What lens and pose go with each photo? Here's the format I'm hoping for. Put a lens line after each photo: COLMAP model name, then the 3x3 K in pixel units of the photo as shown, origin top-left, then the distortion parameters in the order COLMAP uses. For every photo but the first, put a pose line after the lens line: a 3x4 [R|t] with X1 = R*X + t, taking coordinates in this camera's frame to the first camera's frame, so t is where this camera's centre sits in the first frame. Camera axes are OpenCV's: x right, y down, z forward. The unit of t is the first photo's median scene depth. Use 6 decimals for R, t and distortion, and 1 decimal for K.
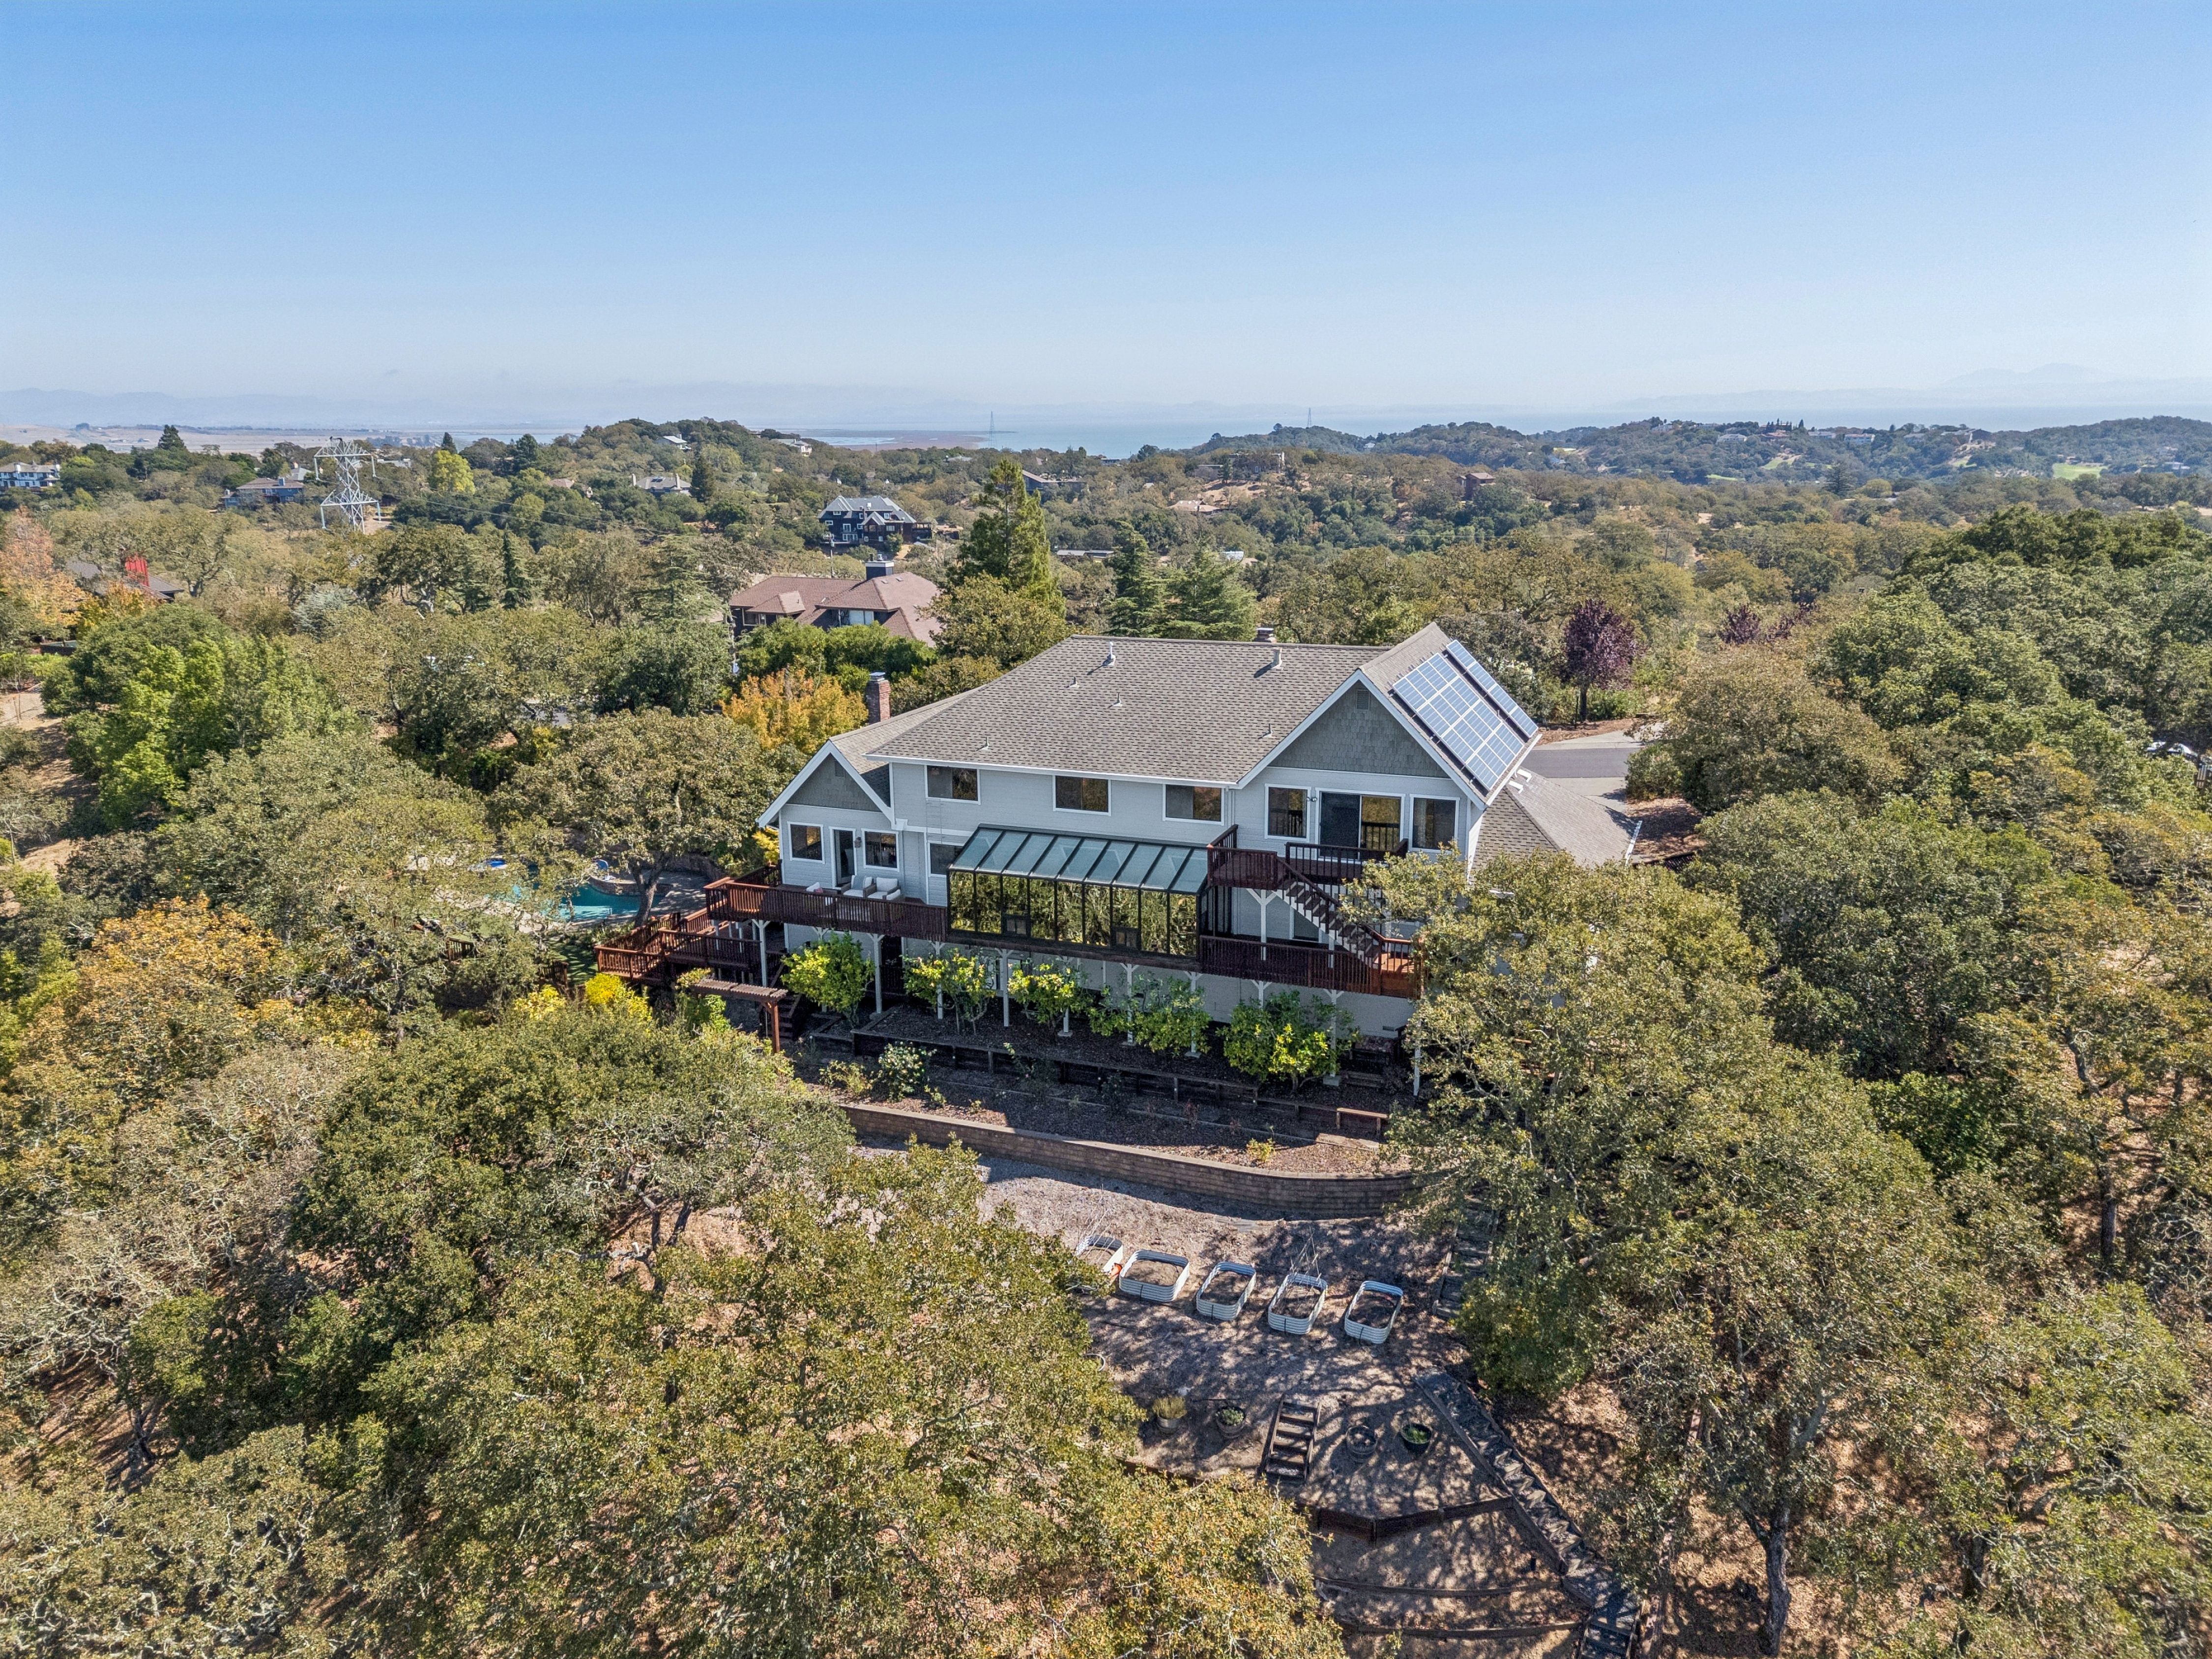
lens RADIAL K [[1637.9, 0, 1113.5], [0, 1637.9, 846.1], [0, 0, 1]] dist [0.074363, -0.079983]
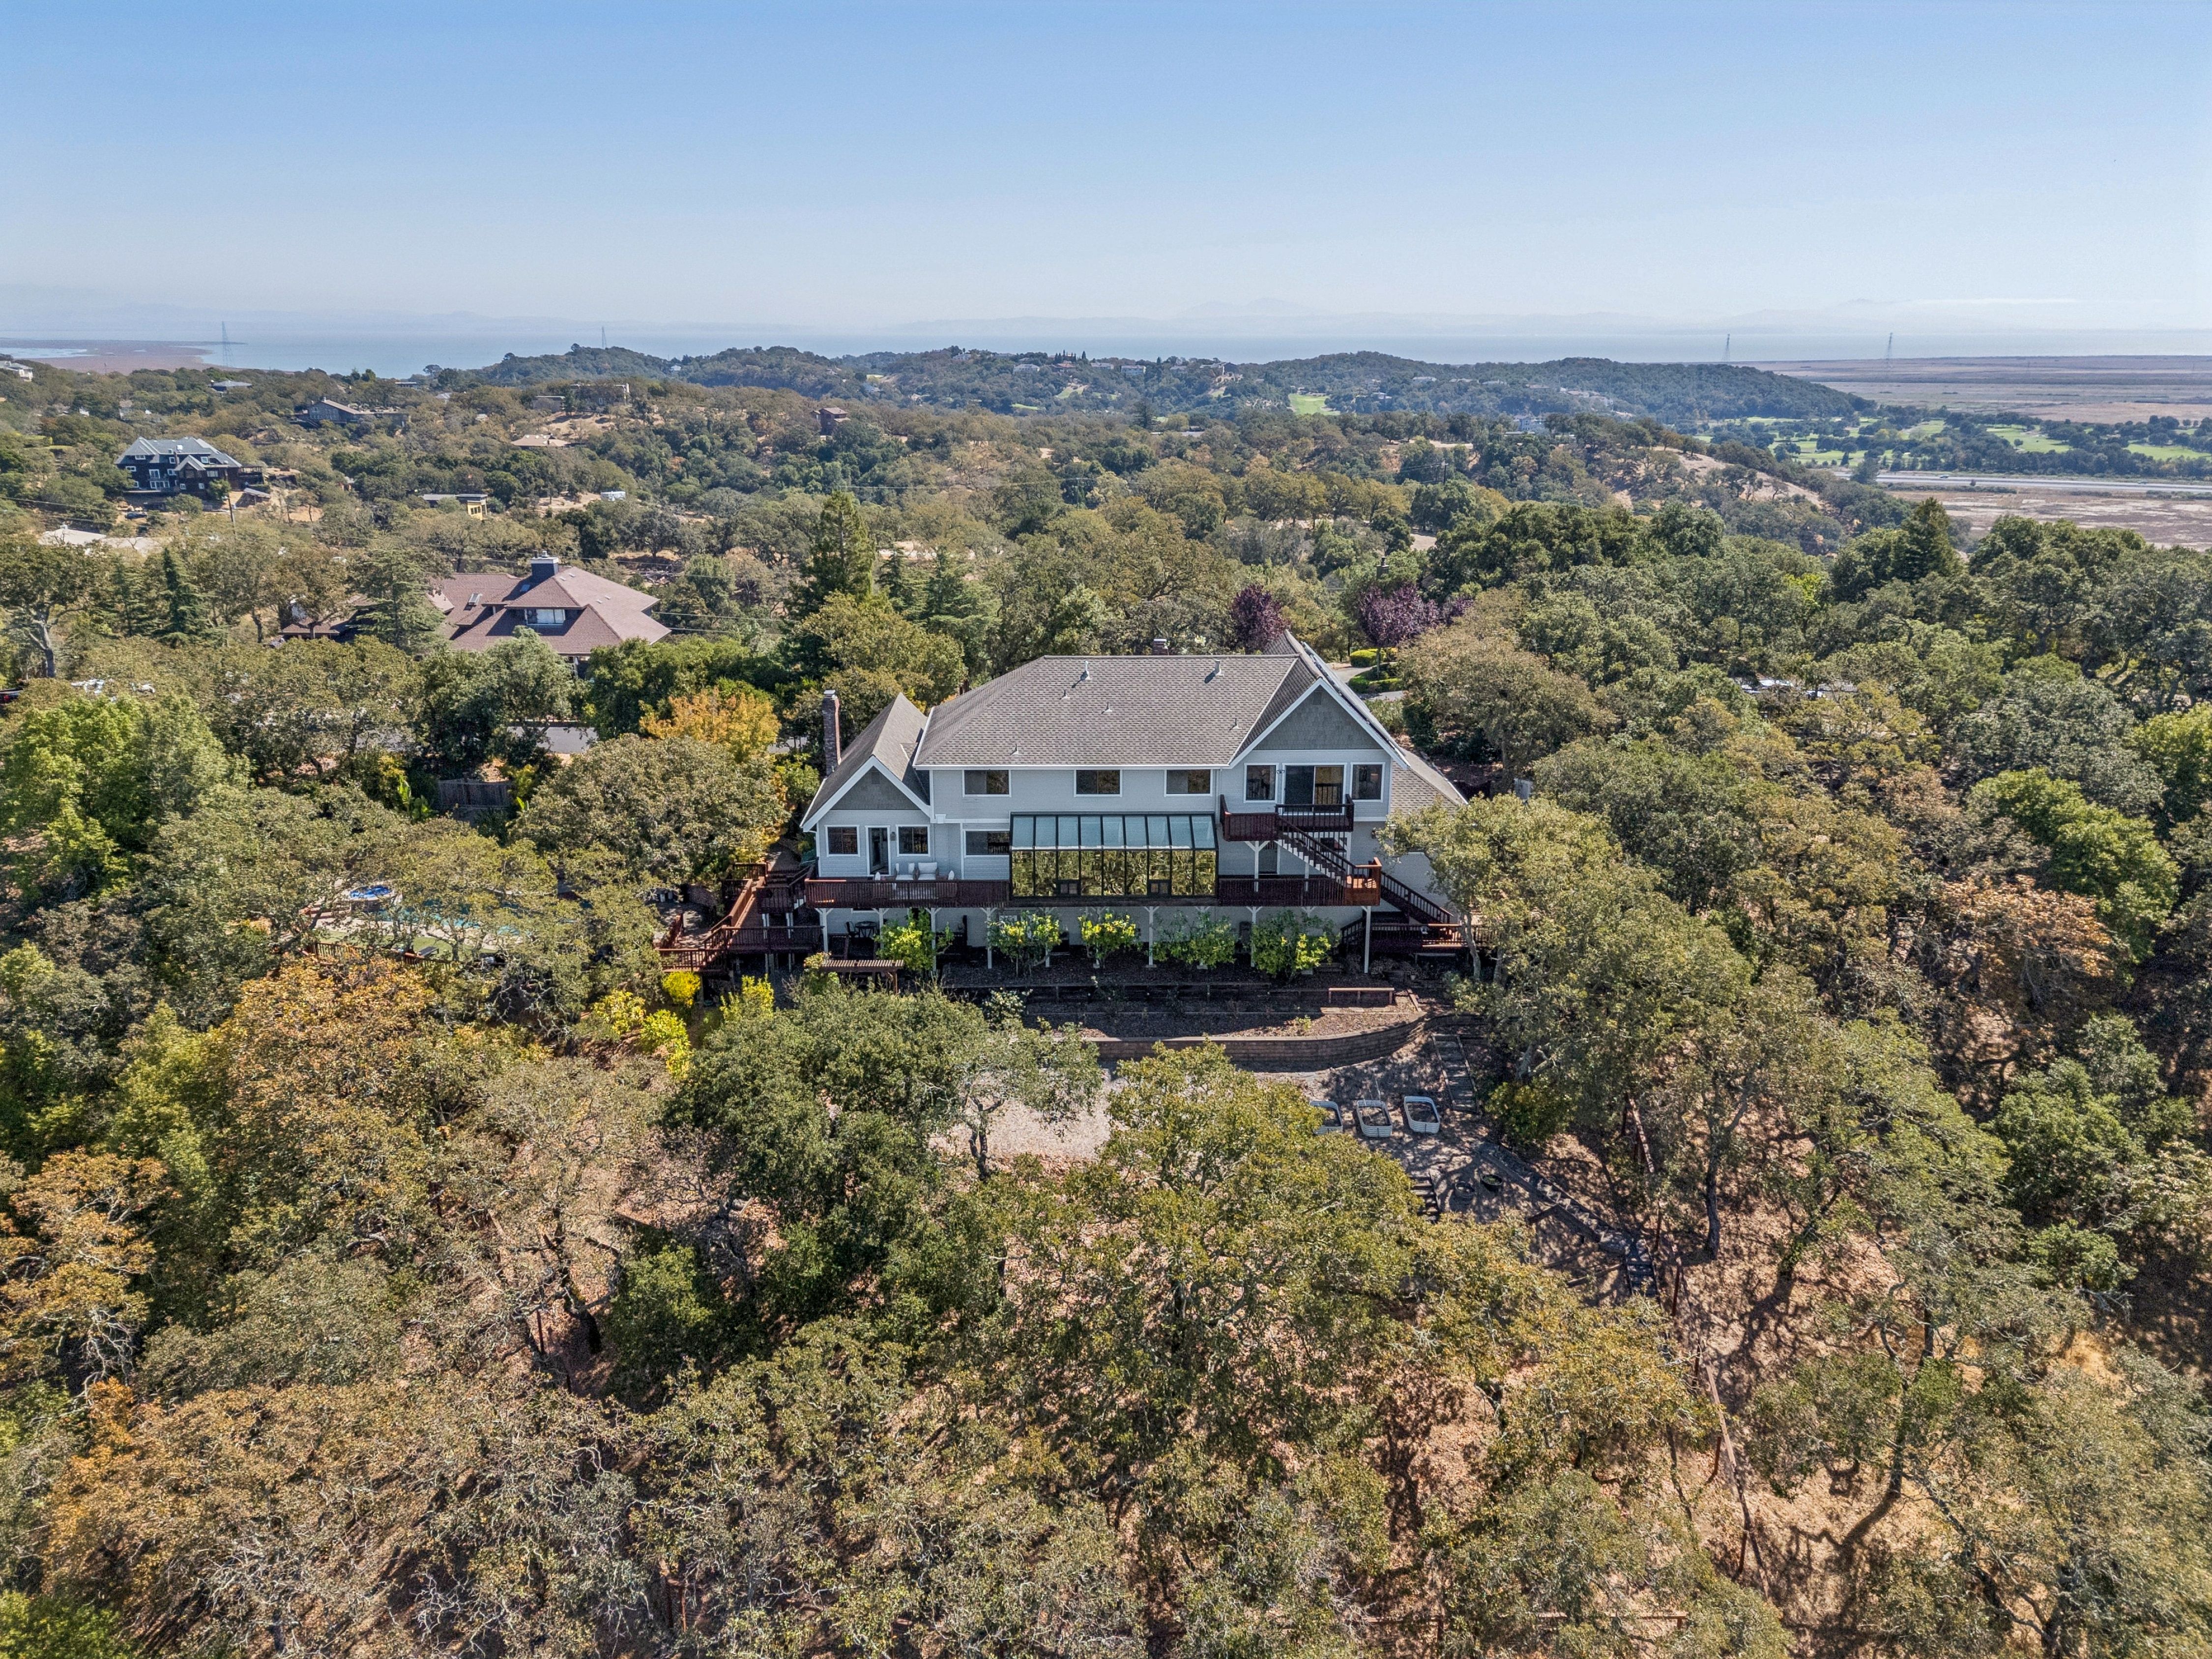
lens RADIAL K [[1636.5, 0, 1106.0], [0, 1636.5, 829.5], [0, 0, 1]] dist [0.082707, -0.086444]
pose [[0.918646, -0.102931, 0.381438, -0.476638], [0.089227, 0.994574, 0.053494, -0.058642], [-0.384874, -0.015108, 0.922845, -0.191296]]
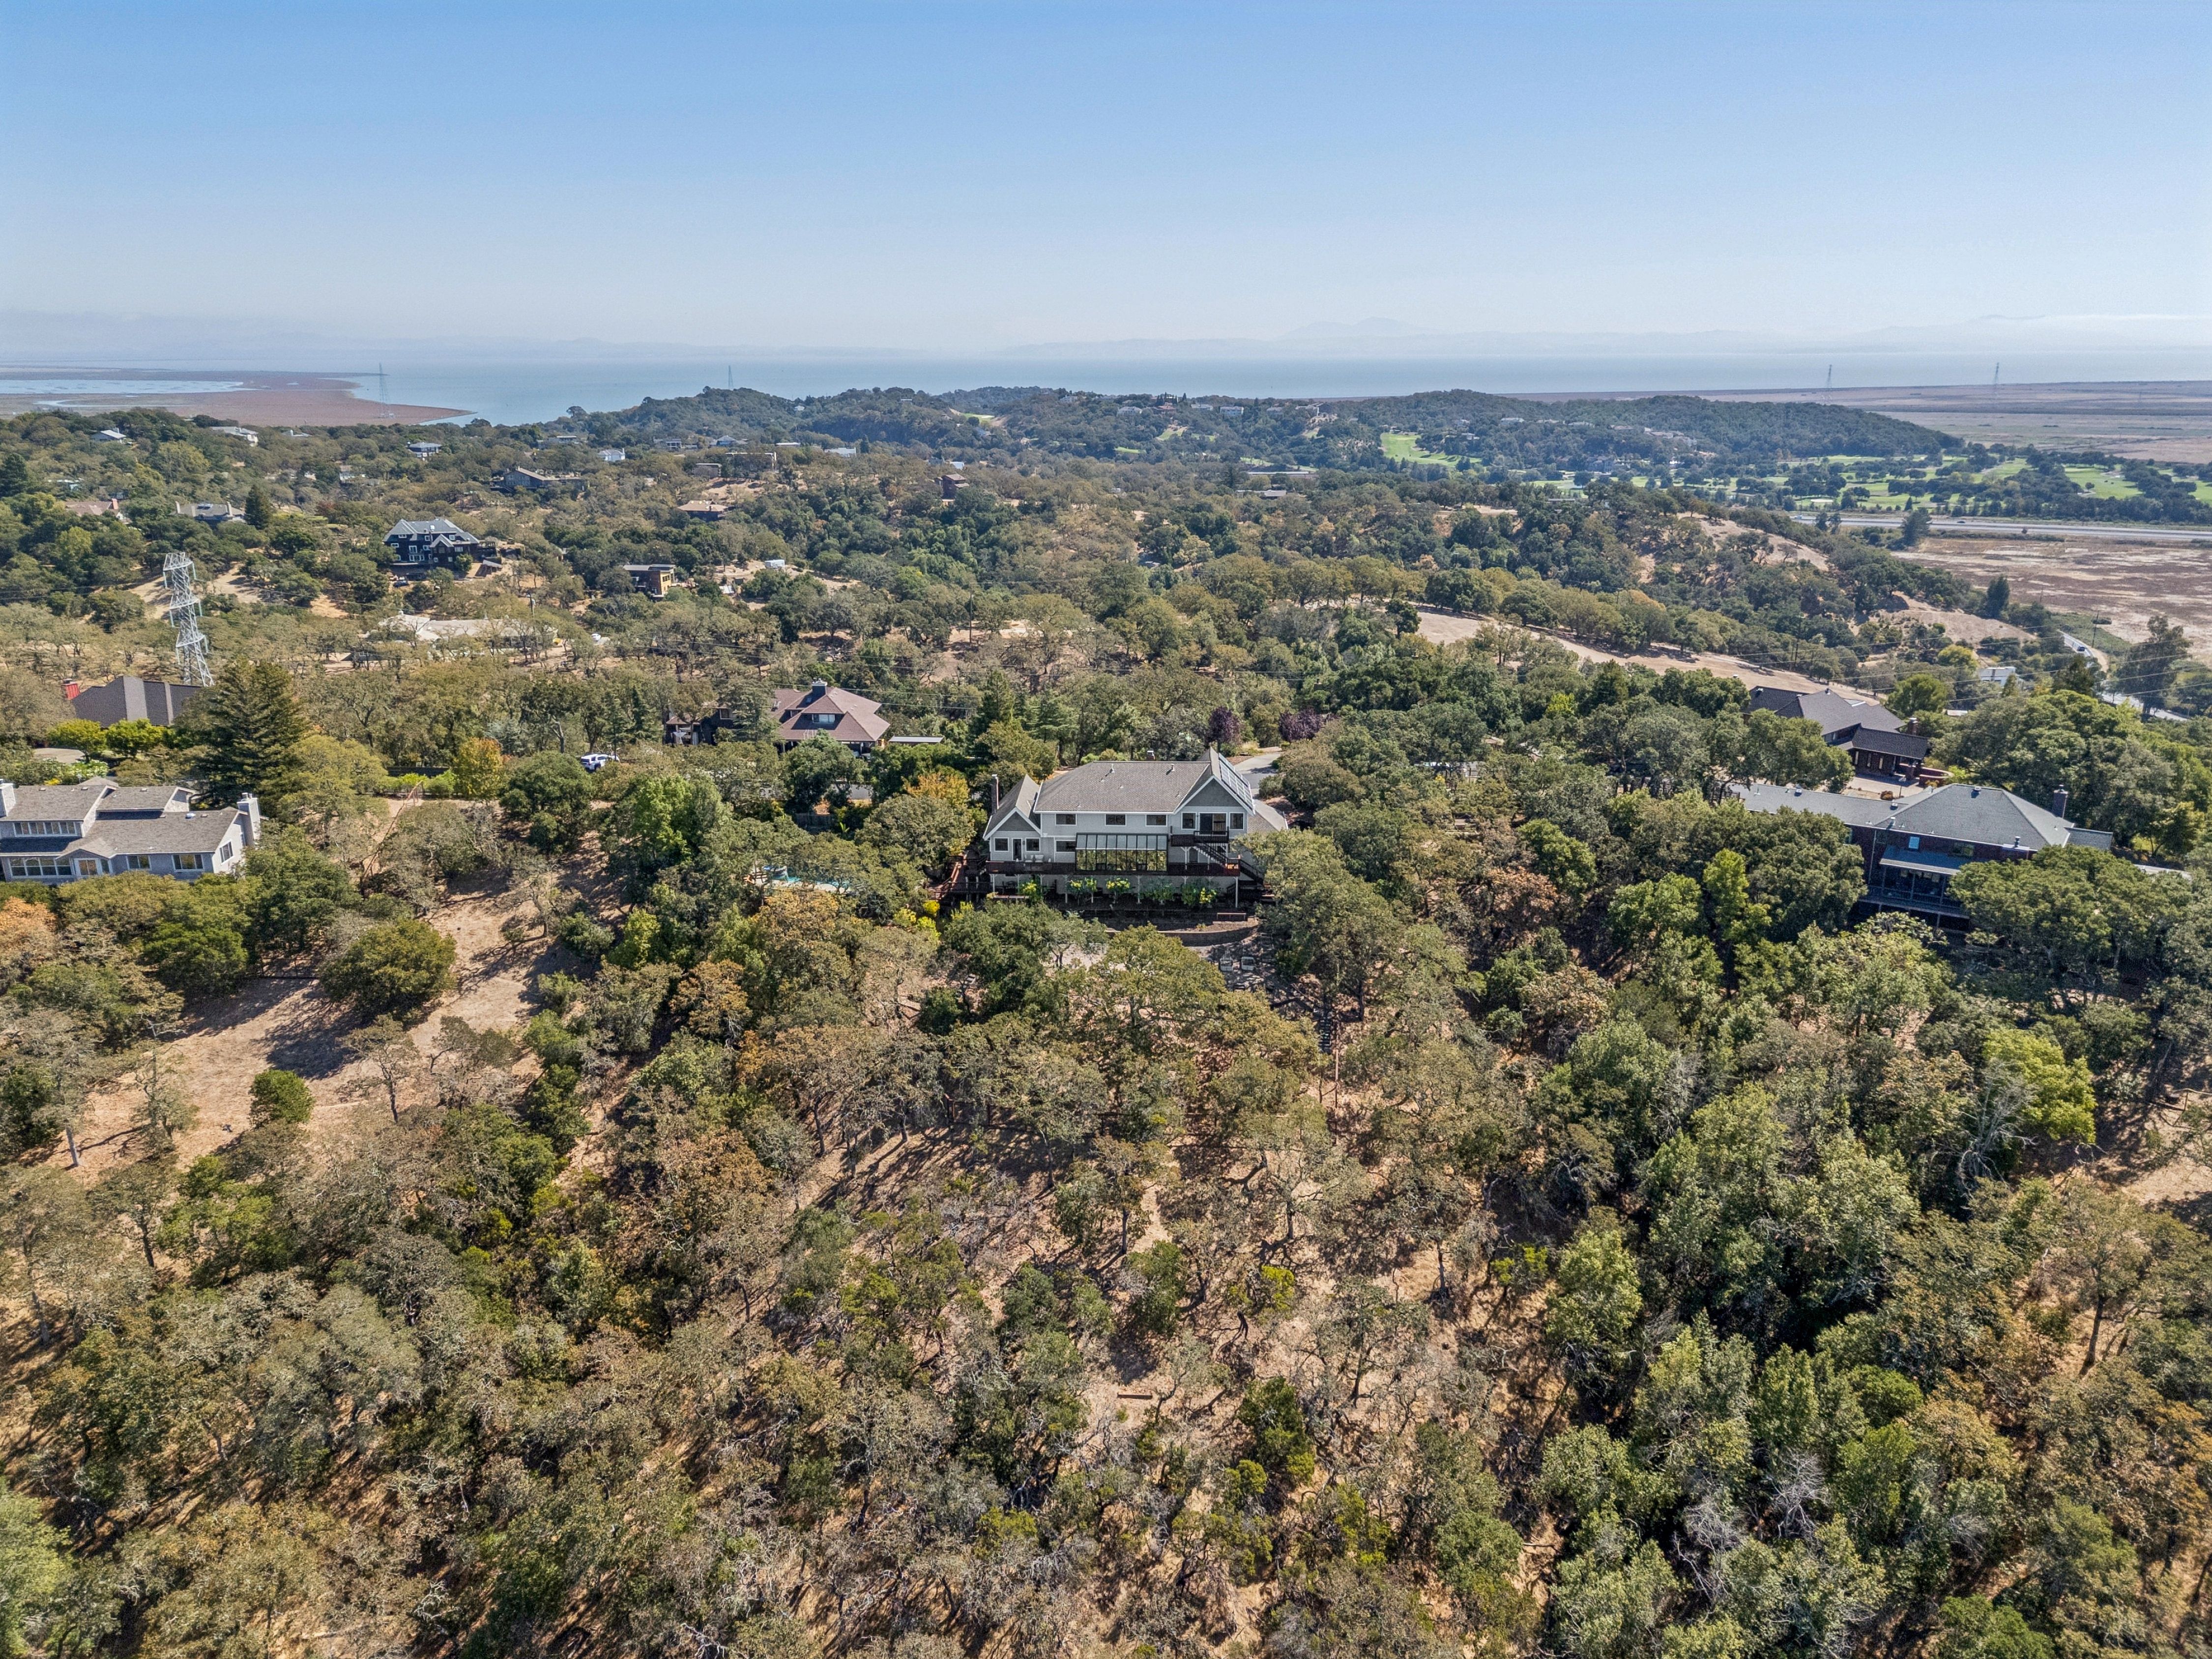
lens RADIAL K [[1636.5, 0, 1106.0], [0, 1636.5, 829.5], [0, 0, 1]] dist [0.082707, -0.086444]
pose [[0.941556, -0.086938, 0.325445, -0.910660], [0.079489, 0.996180, 0.036141, -0.111900], [-0.327344, -0.008160, 0.944870, -1.613315]]
